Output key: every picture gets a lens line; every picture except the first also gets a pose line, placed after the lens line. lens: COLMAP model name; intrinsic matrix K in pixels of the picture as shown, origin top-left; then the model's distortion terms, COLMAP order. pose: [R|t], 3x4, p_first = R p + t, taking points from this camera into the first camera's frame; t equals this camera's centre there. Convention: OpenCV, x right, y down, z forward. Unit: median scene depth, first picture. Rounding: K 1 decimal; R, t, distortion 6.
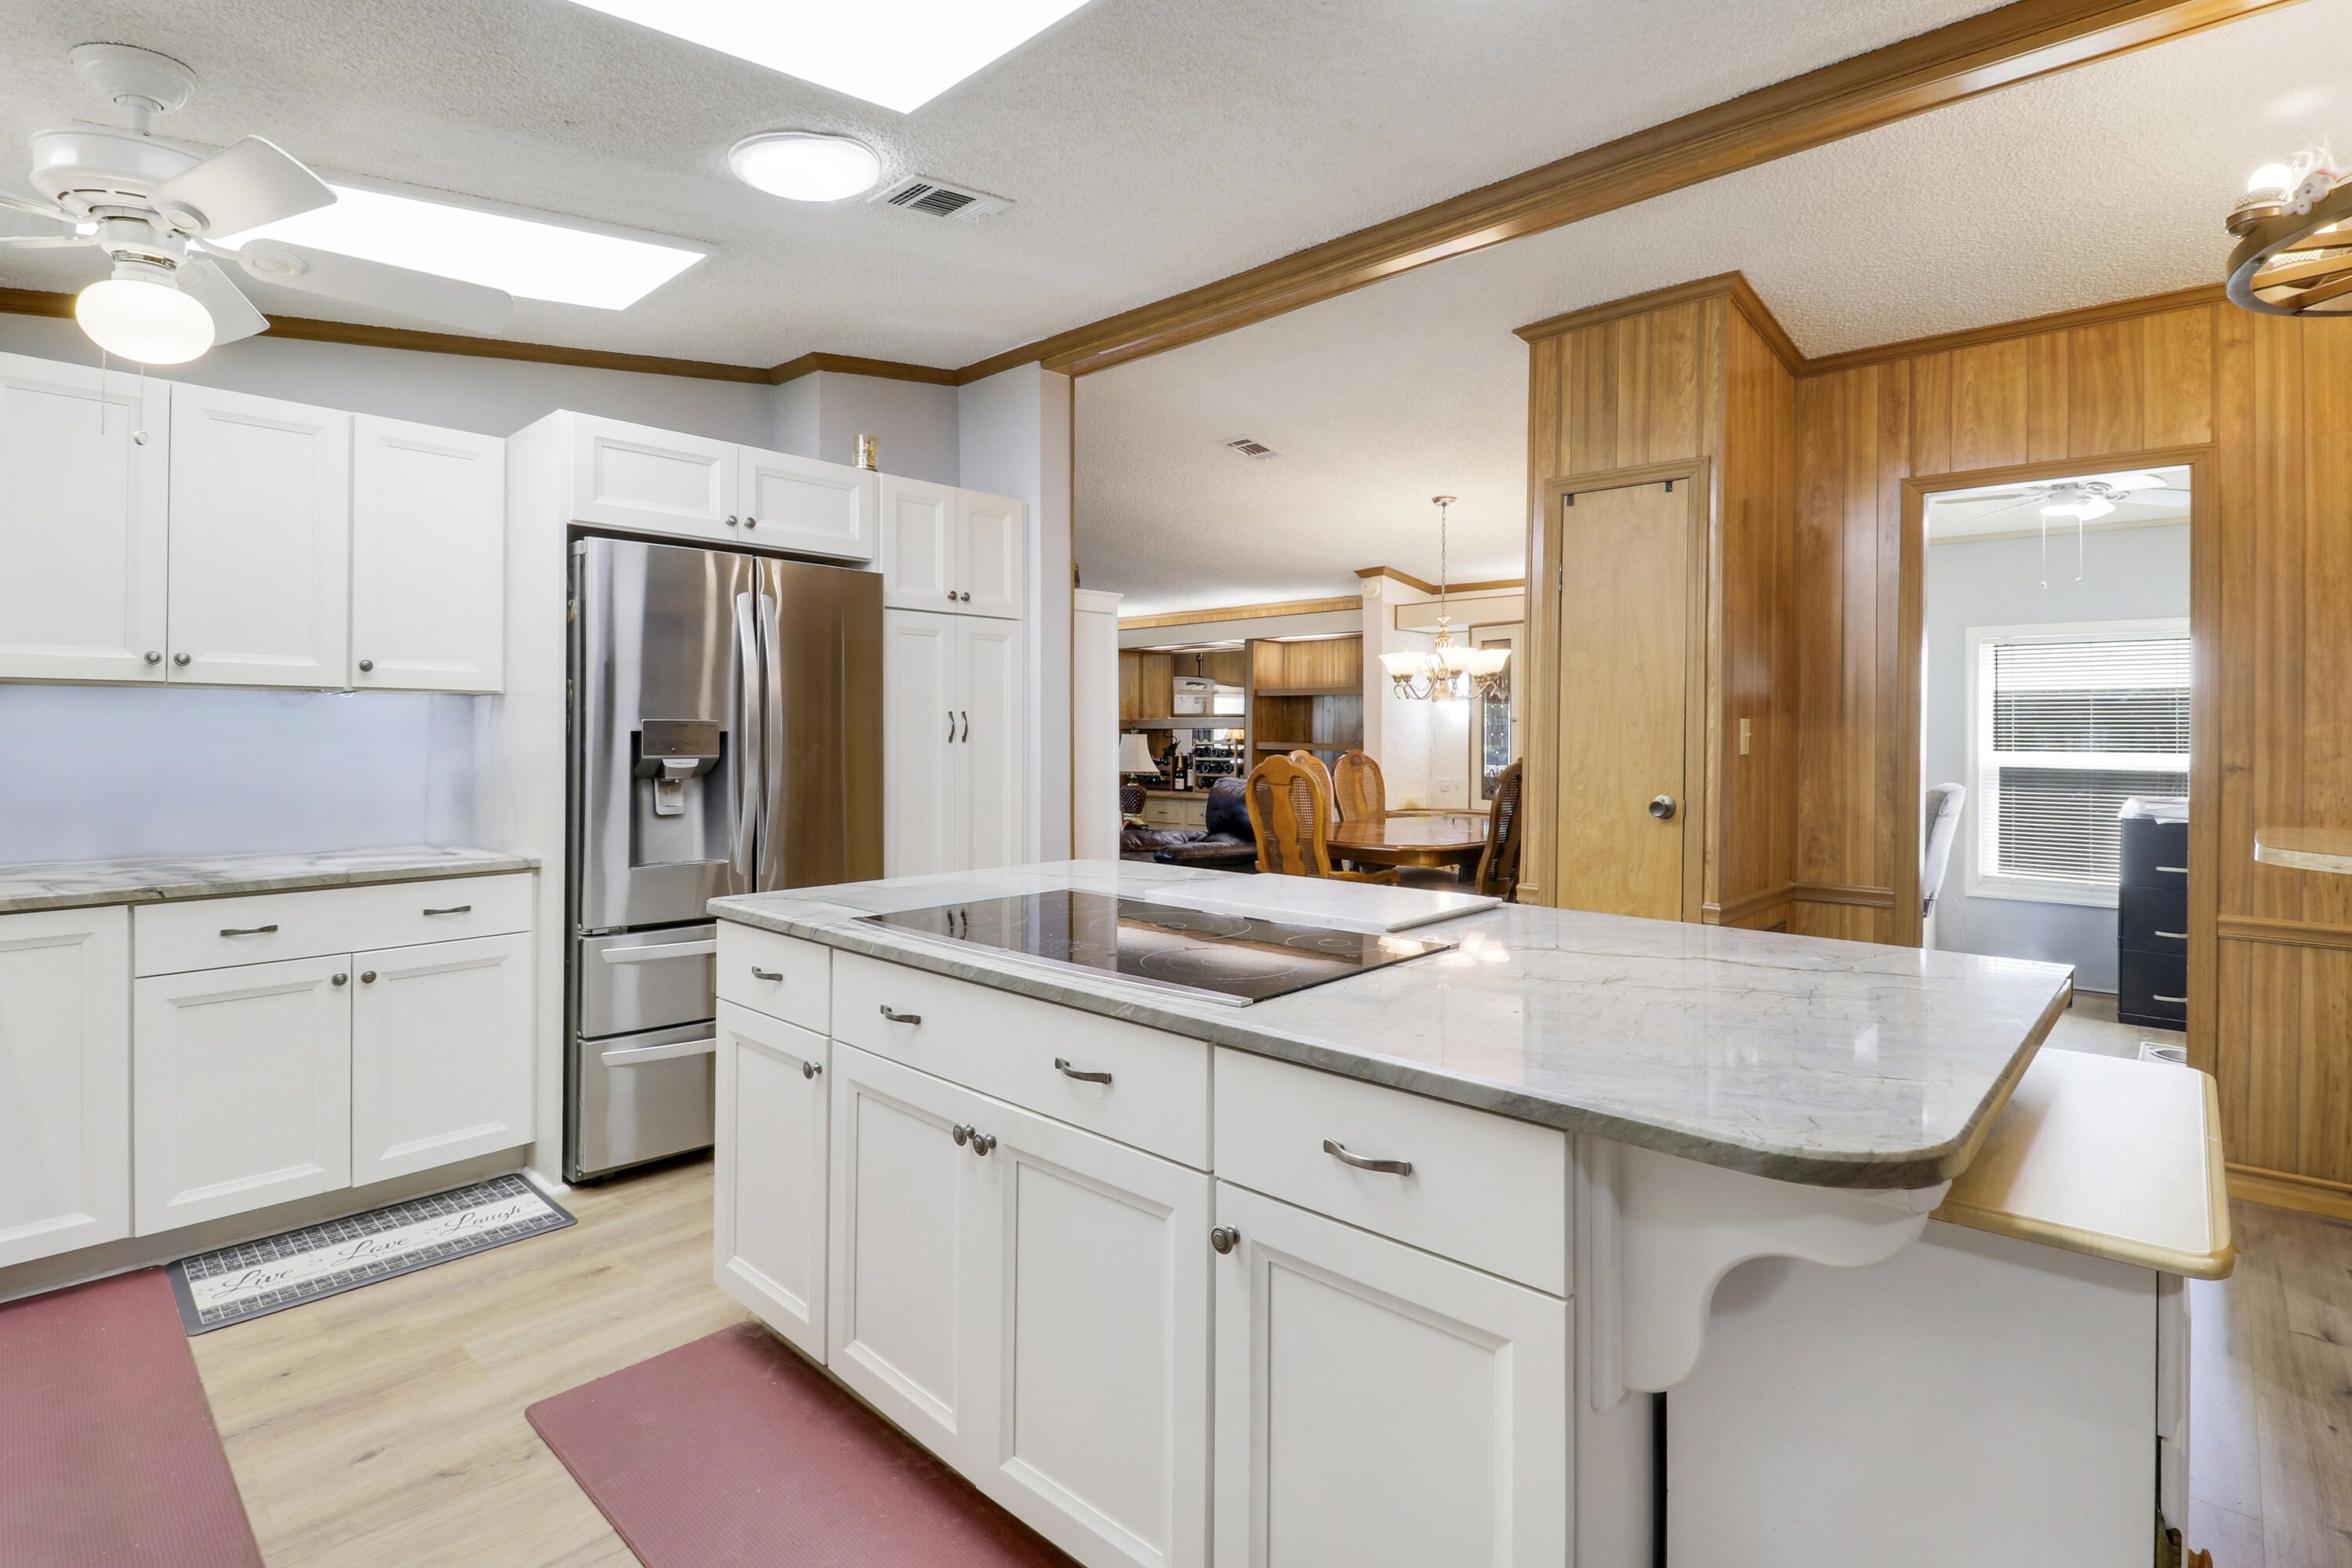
lens RADIAL K [[1107.9, 0, 1198.4], [0, 1107.9, 733.2], [0, 0, 1]] dist [0.001999, -0.009830]
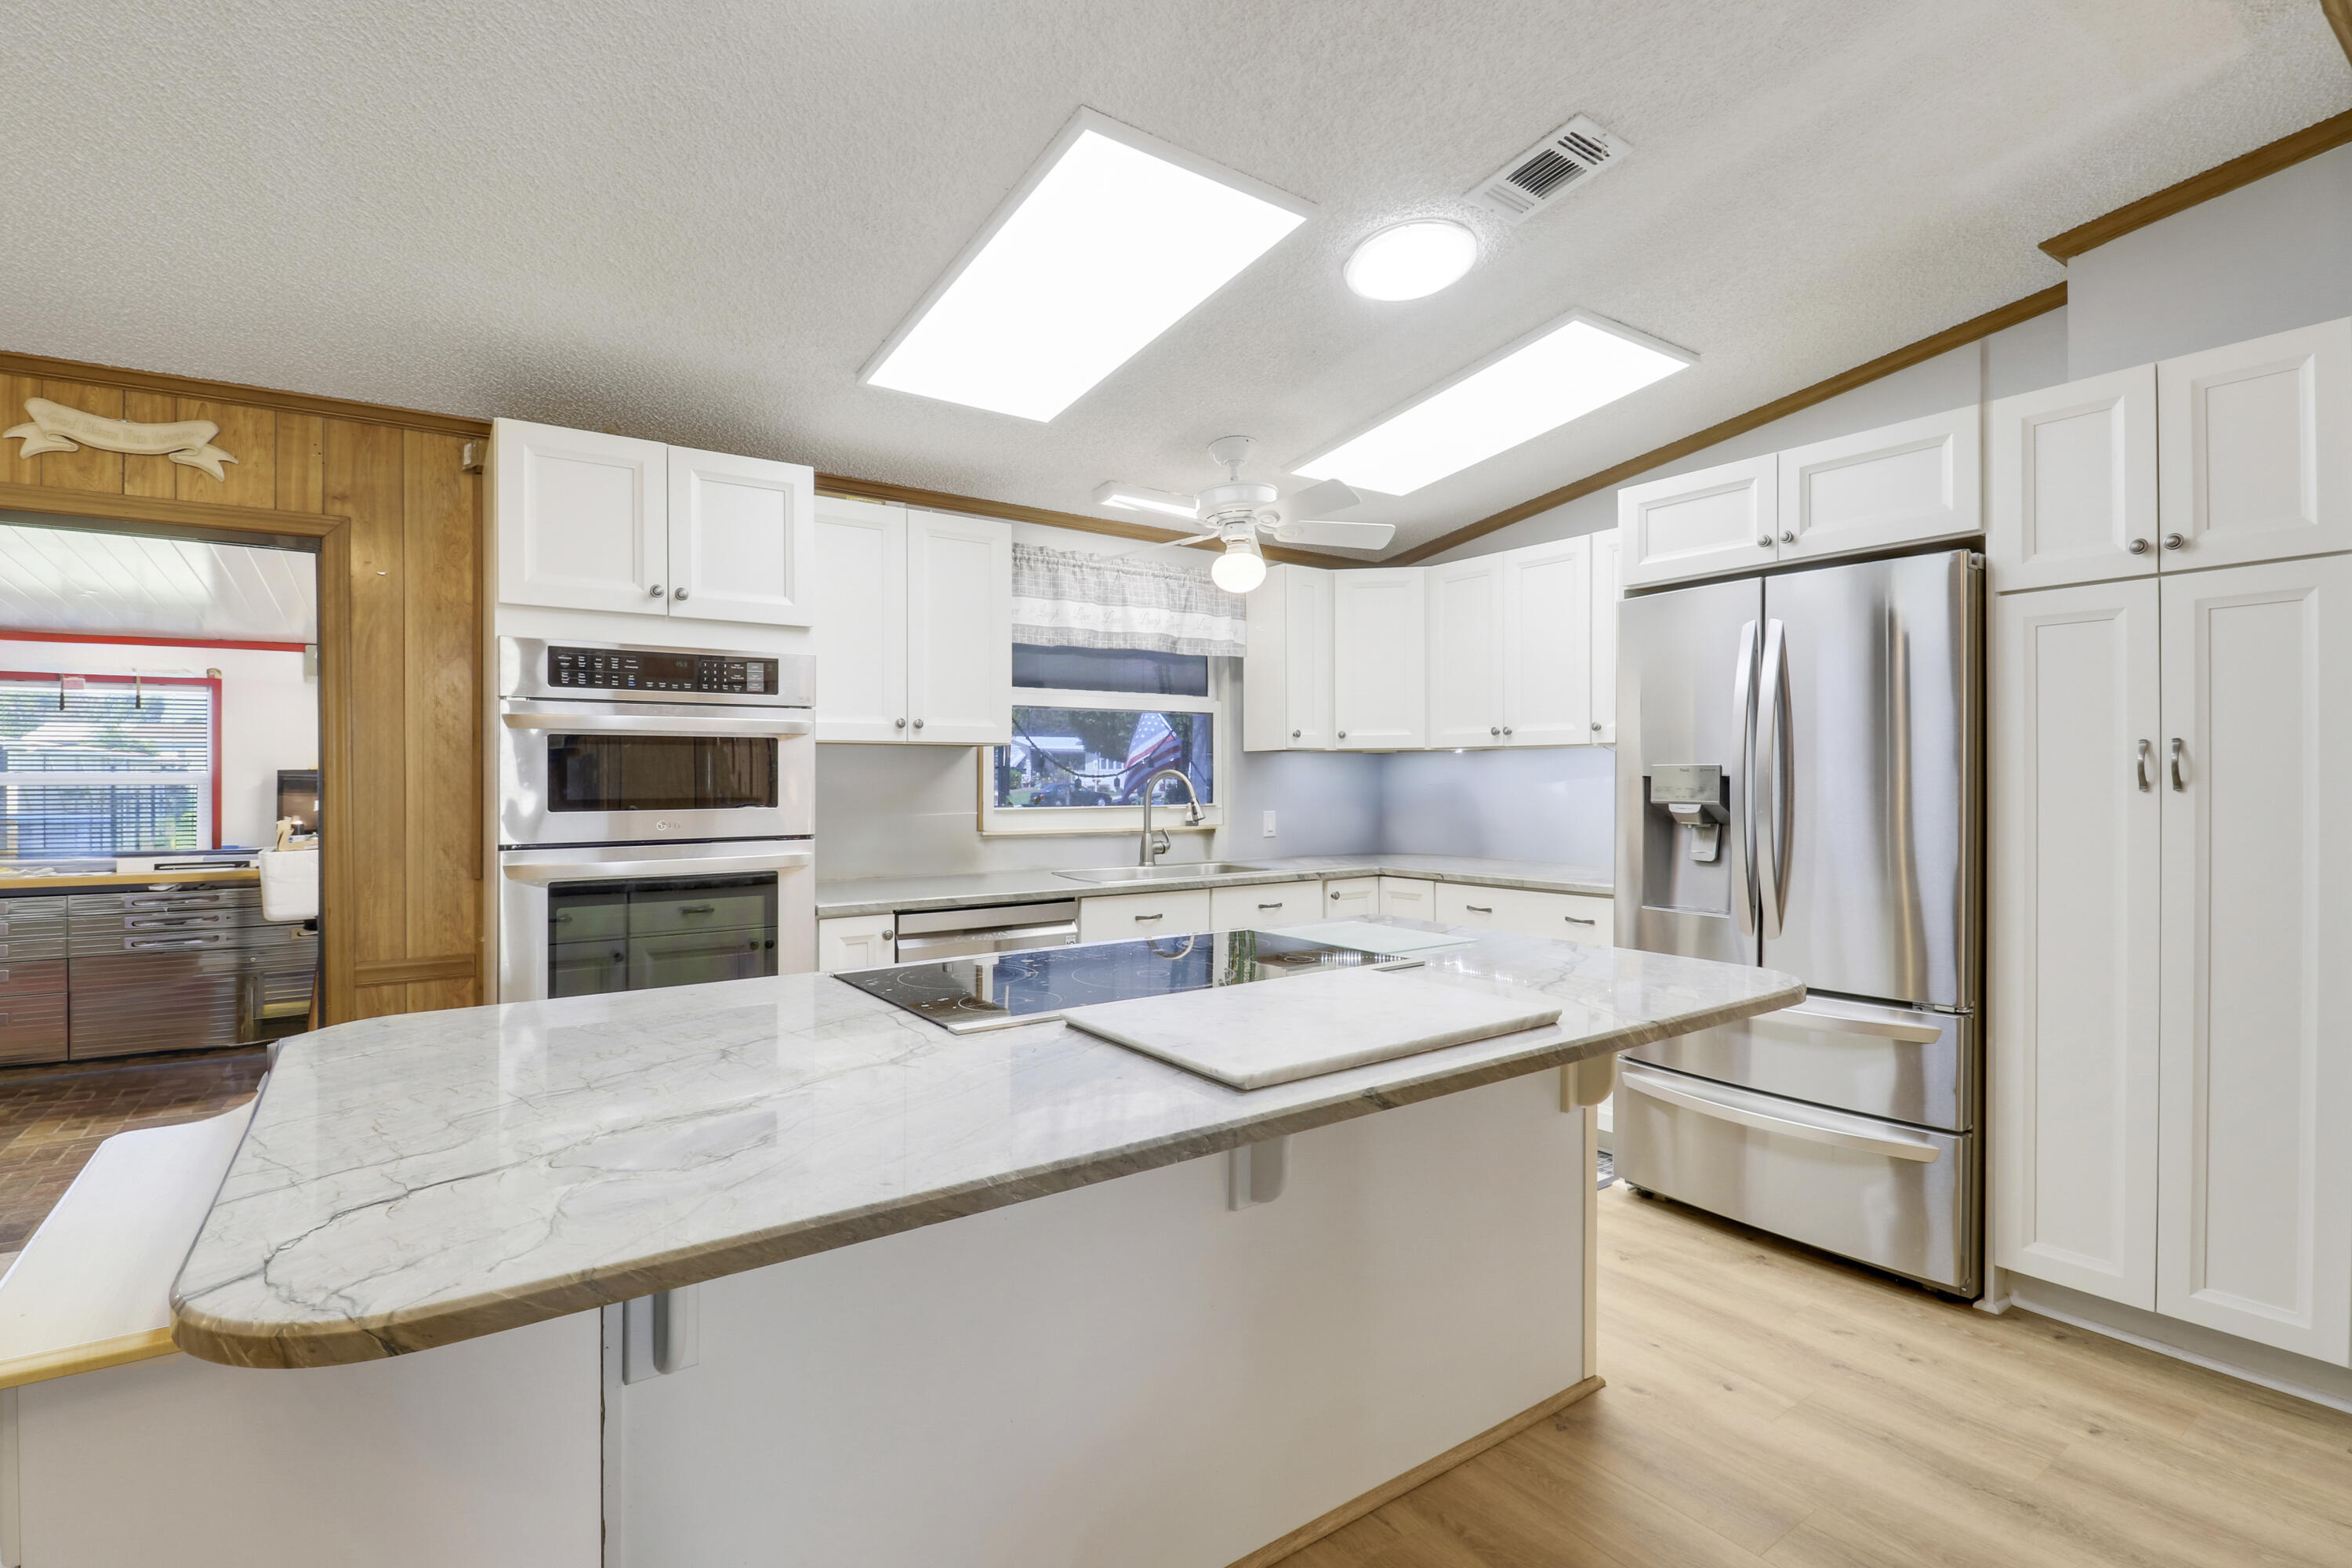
lens RADIAL K [[1107.9, 0, 1211.3], [0, 1107.9, 795.7], [0, 0, 1]] dist [0.001999, -0.009830]
pose [[-0.215729, 0.014161, -0.976351, 0.517305], [0.004705, 0.999898, 0.013463, 0.000287], [0.976442, -0.001690, -0.215774, 0.701321]]
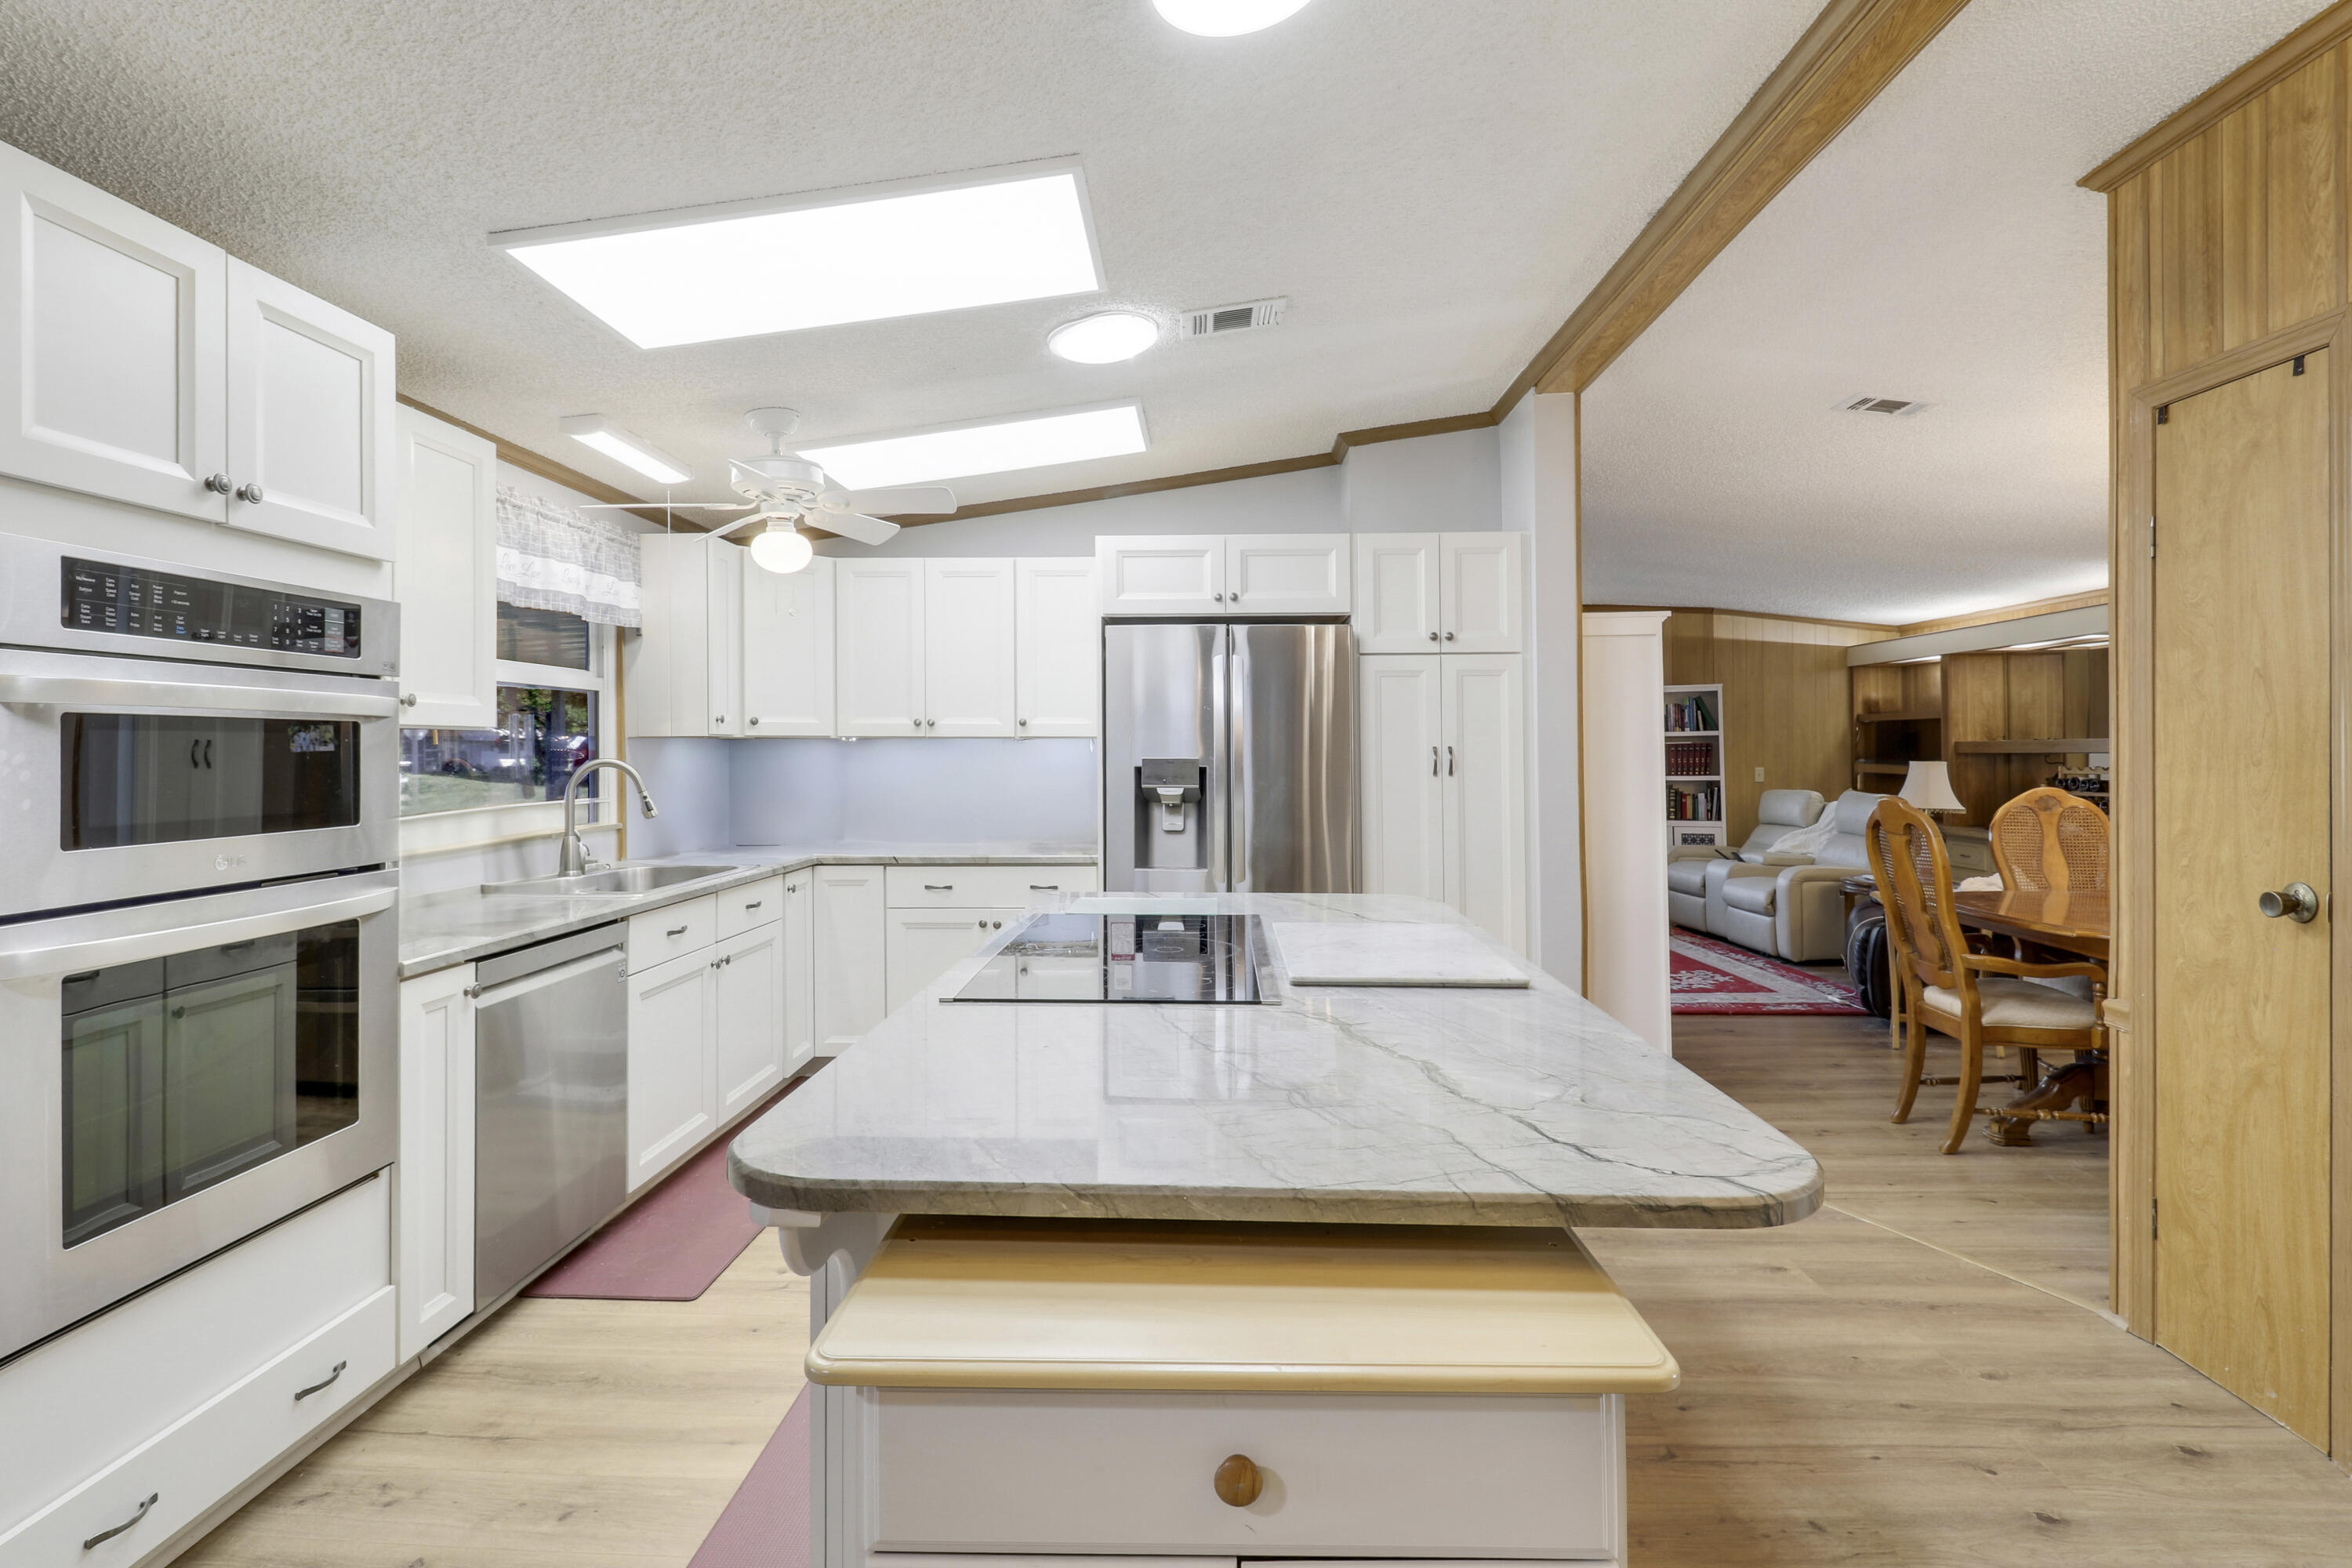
lens RADIAL K [[1107.9, 0, 1202.2], [0, 1107.9, 749.2], [0, 0, 1]] dist [0.001999, -0.009830]
pose [[0.648882, -0.003756, -0.760880, 0.479958], [0.003402, 0.999992, -0.002036, -0.016931], [0.760882, -0.001267, 0.648890, 0.162528]]
